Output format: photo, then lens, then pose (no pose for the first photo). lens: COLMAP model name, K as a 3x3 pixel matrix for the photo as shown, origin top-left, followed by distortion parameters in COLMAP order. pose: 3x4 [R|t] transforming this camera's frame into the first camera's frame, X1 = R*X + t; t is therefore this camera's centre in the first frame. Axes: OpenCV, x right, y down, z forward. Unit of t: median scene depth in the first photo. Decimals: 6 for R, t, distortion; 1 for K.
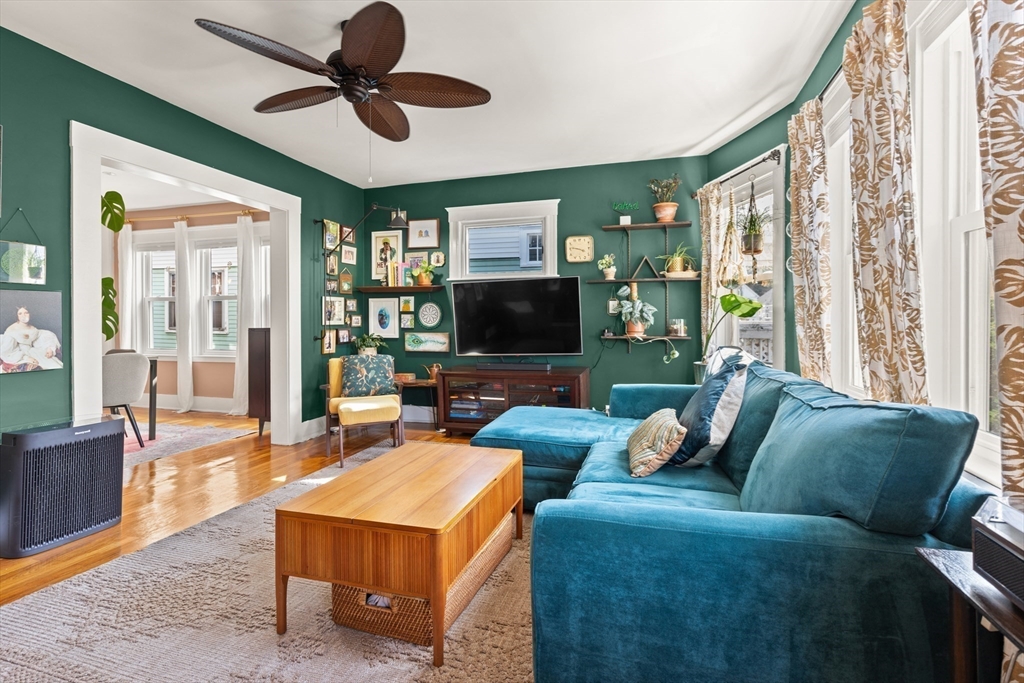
lens RADIAL K [[487.9, 0, 520.2], [0, 487.9, 323.1], [0, 0, 1]] dist [-0.000866, -0.000236]
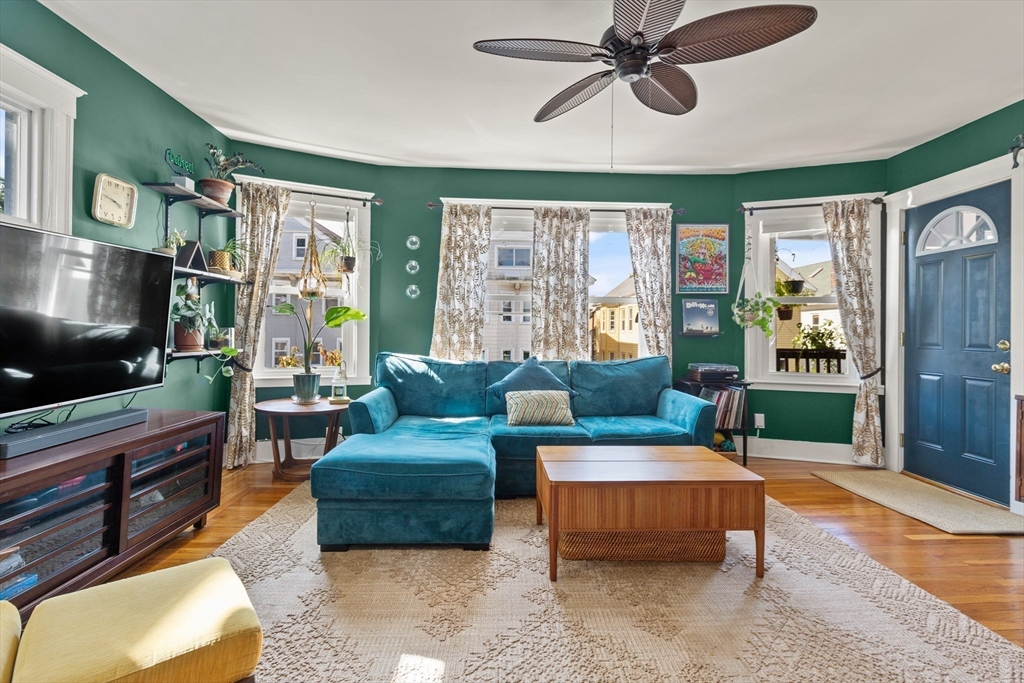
lens RADIAL K [[480.1, 0, 511.3], [0, 480.1, 329.6], [0, 0, 1]] dist [0.001547, -0.000169]
pose [[-0.308345, 0.003680, 0.951267, -0.529664], [-0.002514, 0.999986, -0.004683, -0.002728], [-0.951271, -0.003836, -0.308331, 0.713306]]
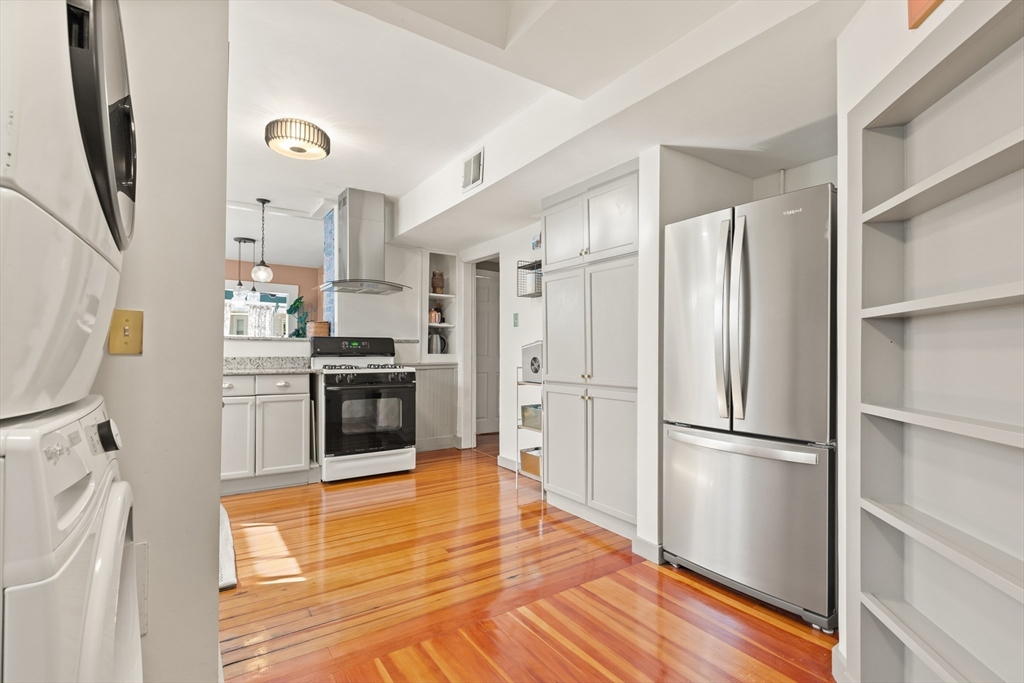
lens RADIAL K [[482.3, 0, 511.1], [0, 482.3, 352.9], [0, 0, 1]] dist [0.001350, -0.000117]
pose [[-0.759157, -0.005132, 0.650887, -2.269508], [-0.006154, 0.999981, 0.000708, 0.005070], [-0.650878, -0.003468, -0.759174, 1.381539]]
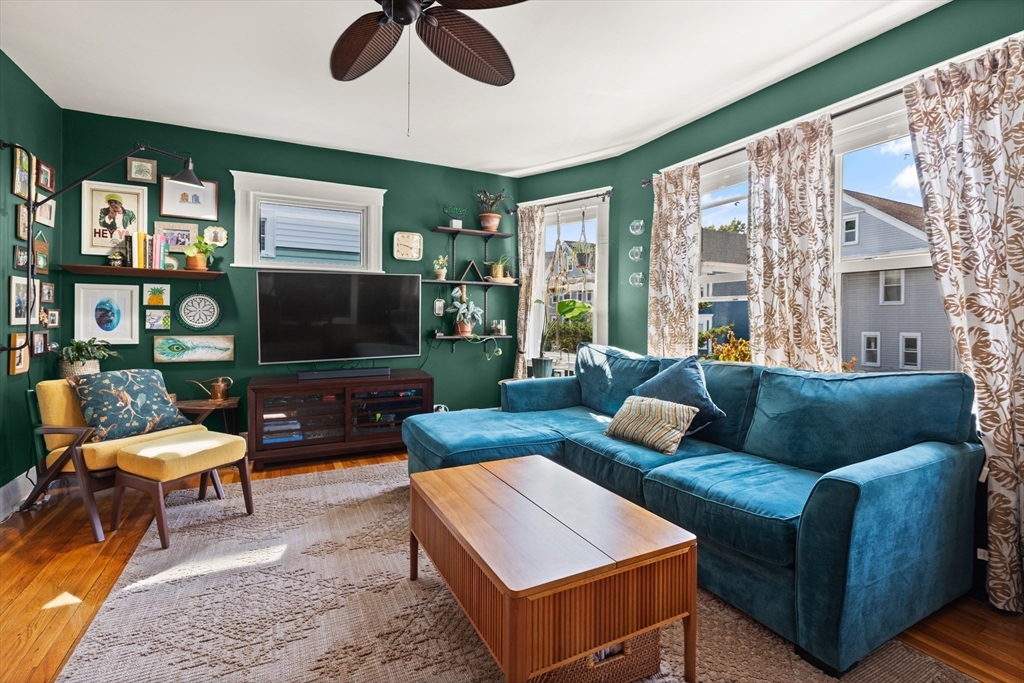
lens RADIAL K [[464.1, 0, 513.0], [0, 464.1, 322.9], [0, 0, 1]] dist [0.002119, -0.000031]
pose [[0.731714, 0.004056, 0.681600, -0.337899], [-0.003883, 0.999991, -0.001782, 0.000045], [-0.681601, -0.001342, 0.731723, 0.183513]]
